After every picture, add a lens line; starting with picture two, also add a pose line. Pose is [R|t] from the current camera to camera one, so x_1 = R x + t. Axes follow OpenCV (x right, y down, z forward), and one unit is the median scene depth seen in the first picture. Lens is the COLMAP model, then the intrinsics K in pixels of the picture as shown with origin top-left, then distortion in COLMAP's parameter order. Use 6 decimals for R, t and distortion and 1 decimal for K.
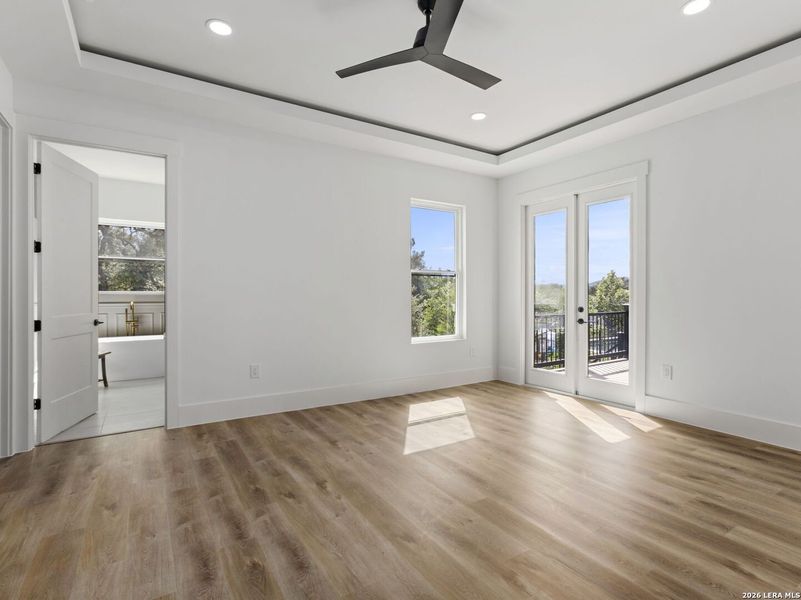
lens RADIAL K [[409.4, 0, 398.1], [0, 409.4, 295.2], [0, 0, 1]] dist [-0.013313, 0.006225]
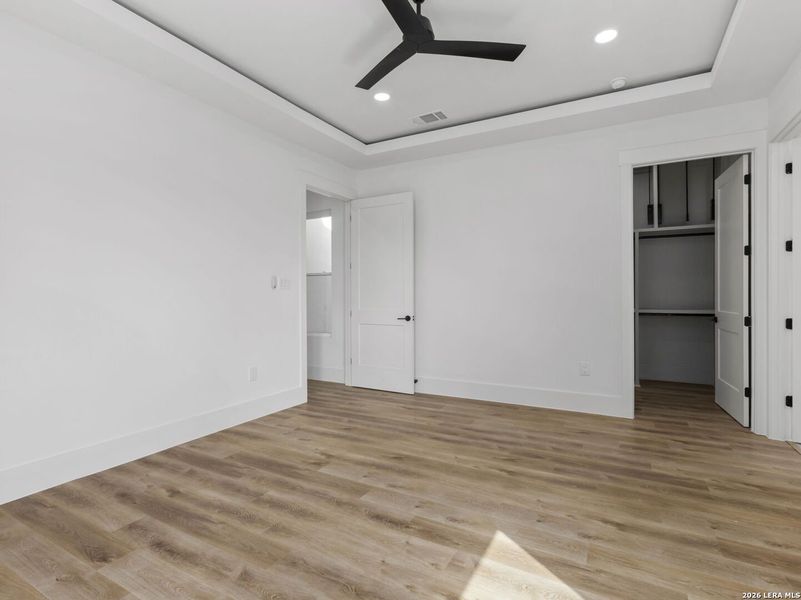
lens RADIAL K [[409.4, 0, 398.1], [0, 409.4, 295.2], [0, 0, 1]] dist [-0.013313, 0.006225]
pose [[-0.877181, 0.003173, -0.480148, 0.554858], [0.003942, 0.999992, -0.000592, 0.000922], [0.480143, -0.002412, -0.877187, 1.736232]]
